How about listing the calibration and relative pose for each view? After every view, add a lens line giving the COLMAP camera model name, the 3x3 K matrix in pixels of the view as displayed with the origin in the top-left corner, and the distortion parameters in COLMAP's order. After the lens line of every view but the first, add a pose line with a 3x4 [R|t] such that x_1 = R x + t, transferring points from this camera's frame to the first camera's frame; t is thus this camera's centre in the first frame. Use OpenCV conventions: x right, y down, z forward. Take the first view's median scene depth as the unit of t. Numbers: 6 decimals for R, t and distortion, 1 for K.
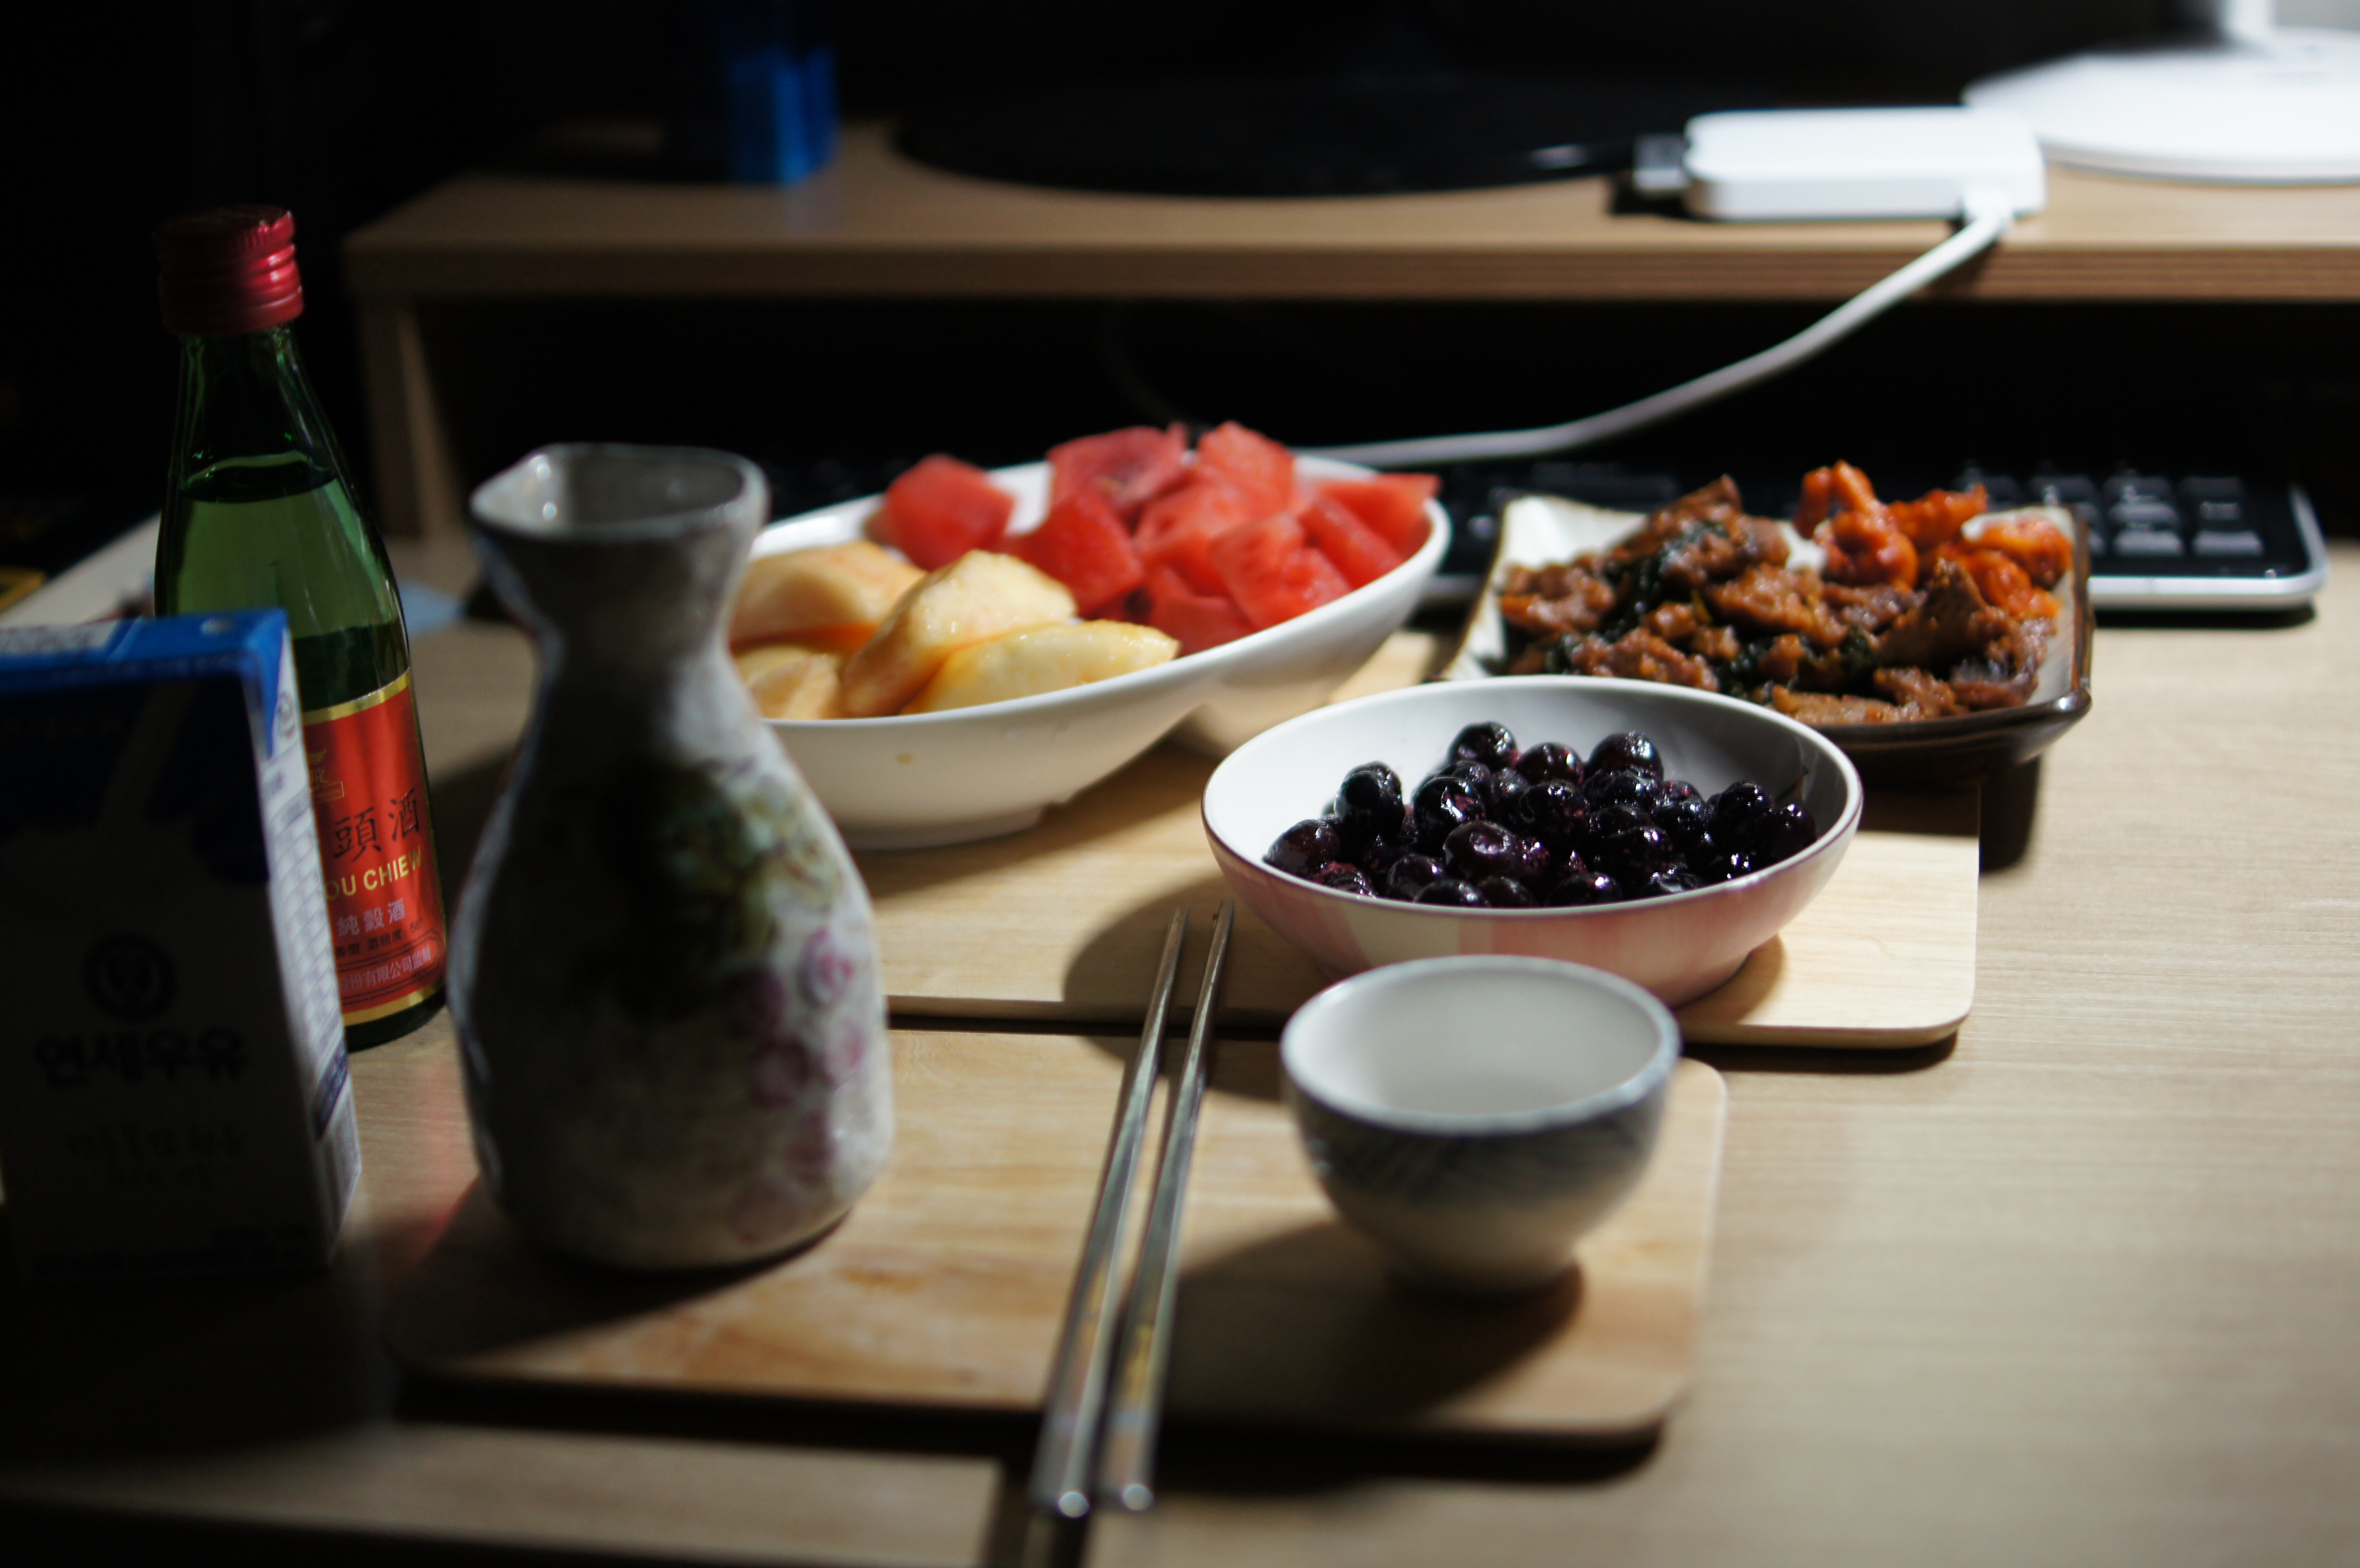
lens RADIAL K [[3542.6, 0, 1180.0], [0, 3542.6, 784.0], [0, 0, 1]] dist [-0.226100, 0.009447]
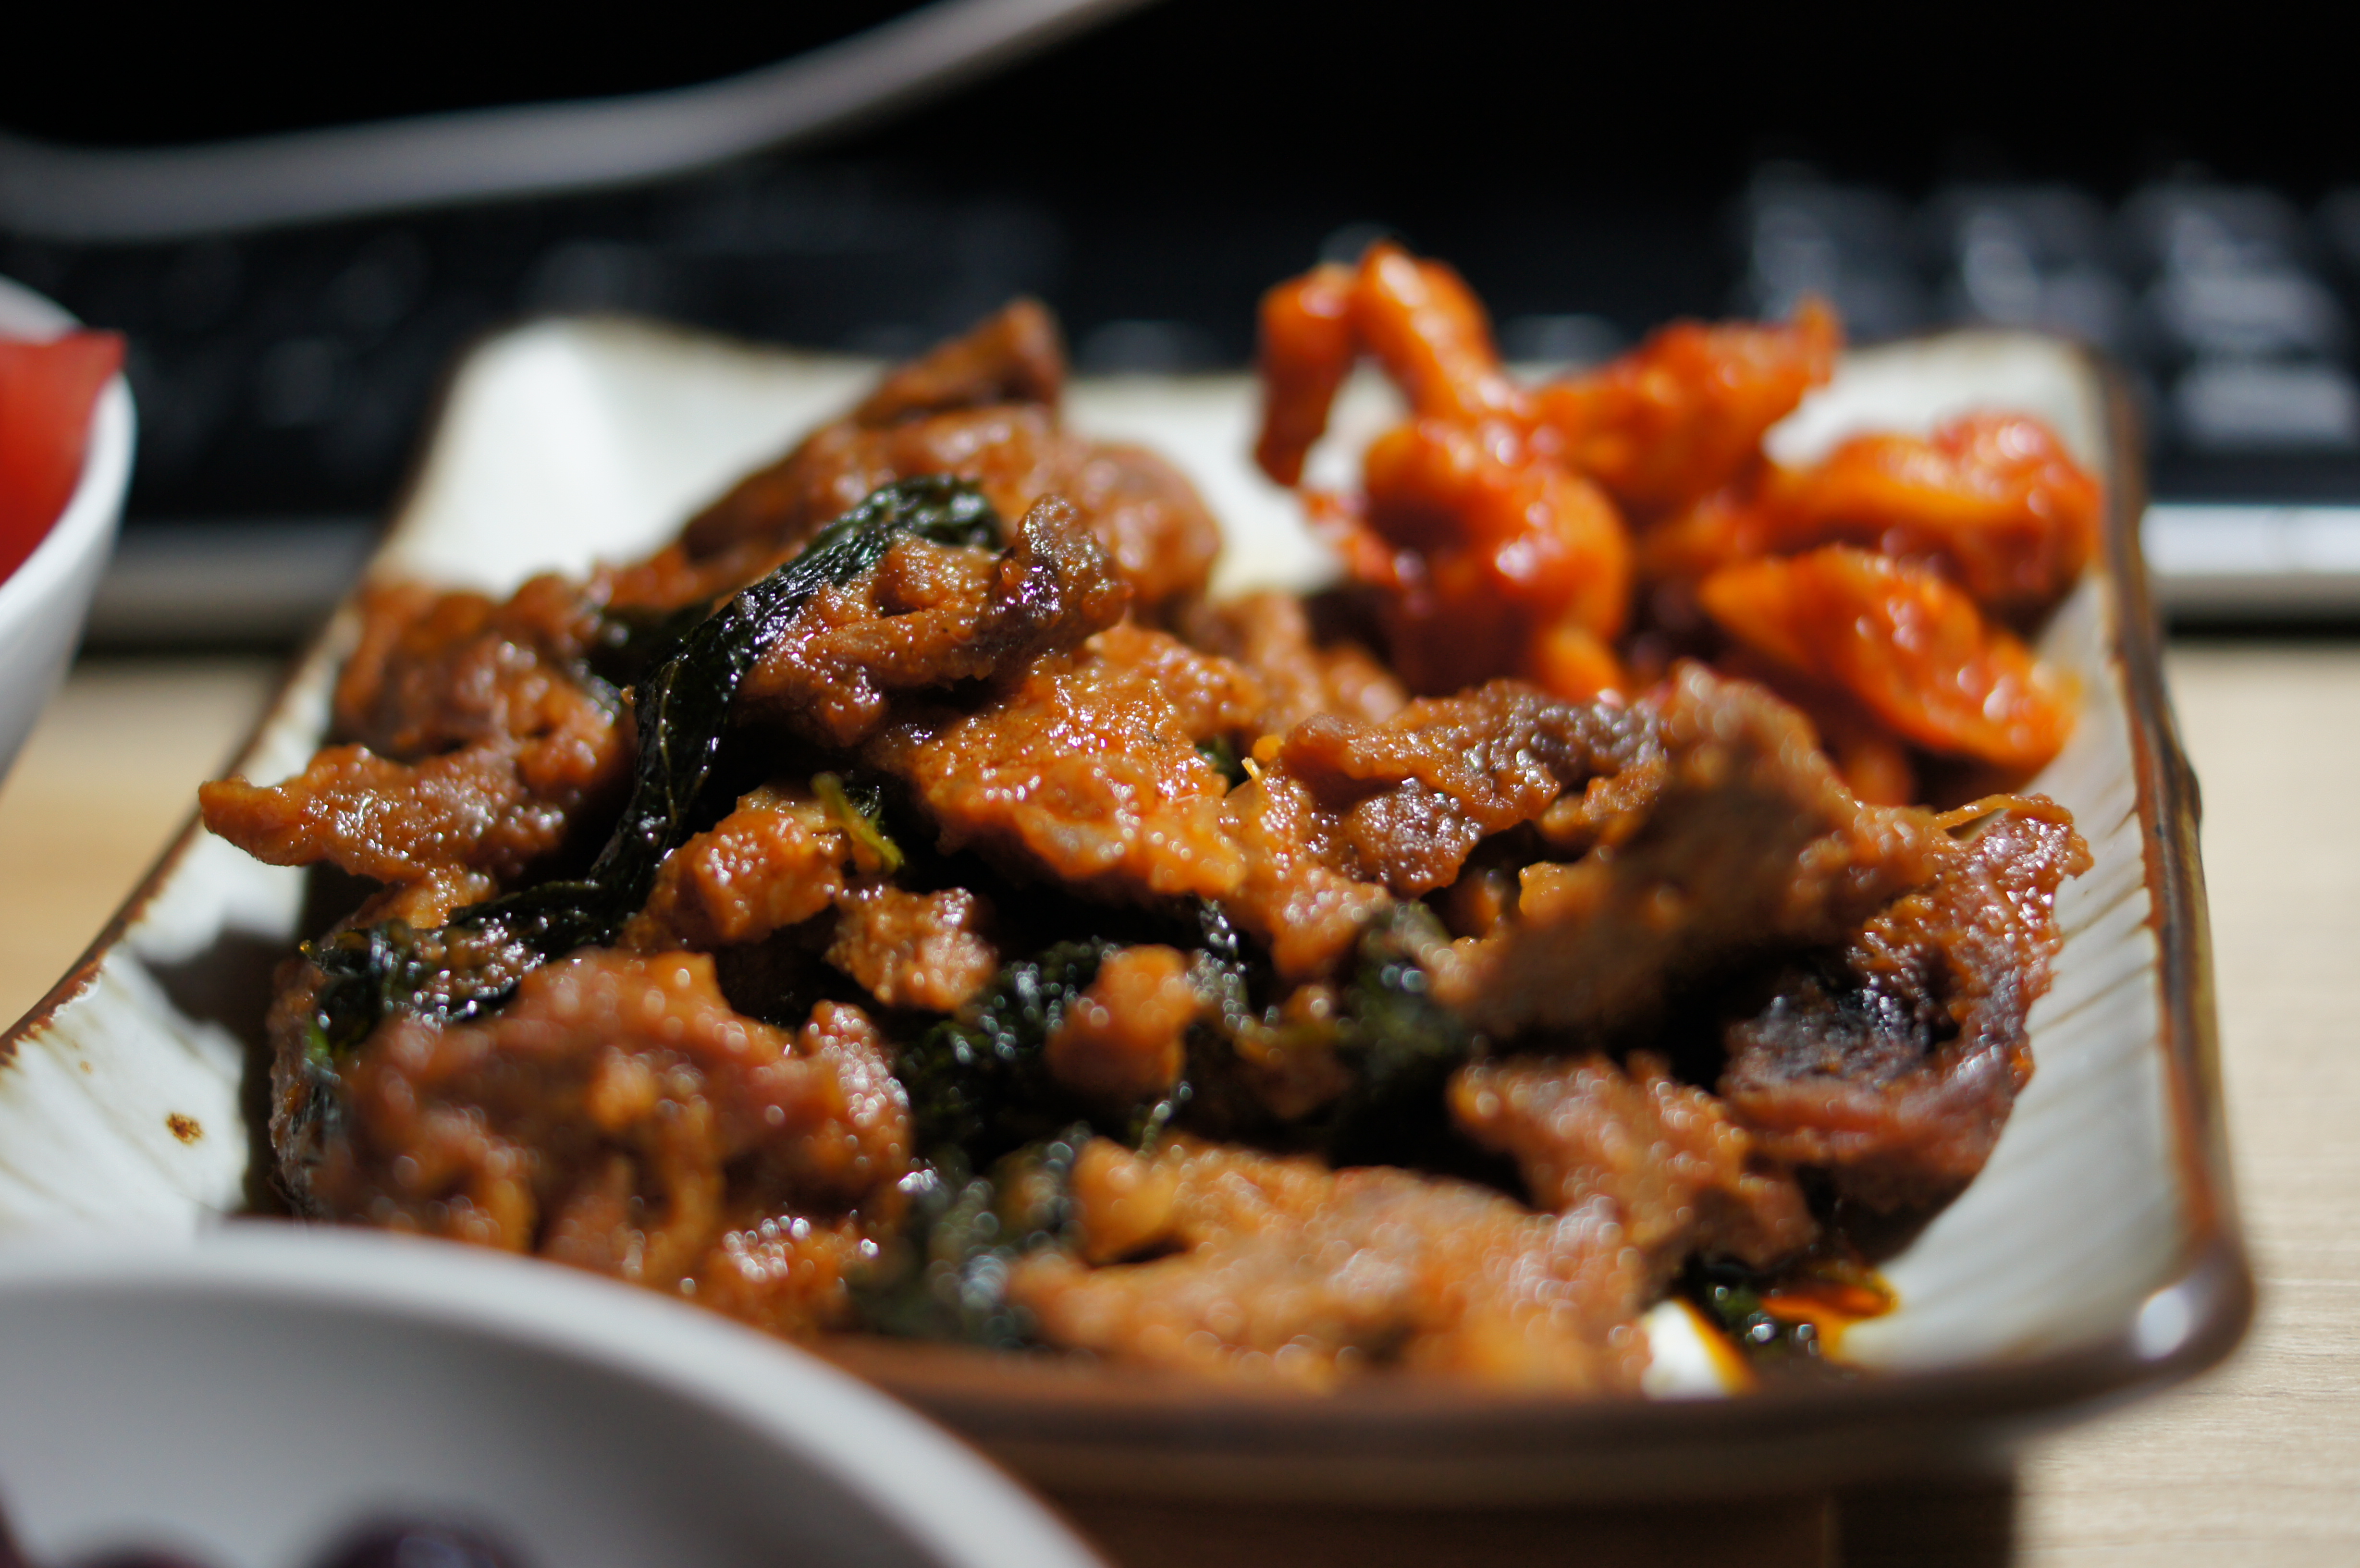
lens RADIAL K [[3542.6, 0, 1180.0], [0, 3542.6, 784.0], [0, 0, 1]] dist [-0.226100, 0.009447]
pose [[0.997813, -0.035797, 0.055574, 0.152724], [0.027829, 0.990034, 0.138051, -0.089446], [-0.059962, -0.136203, 0.988865, 0.688429]]
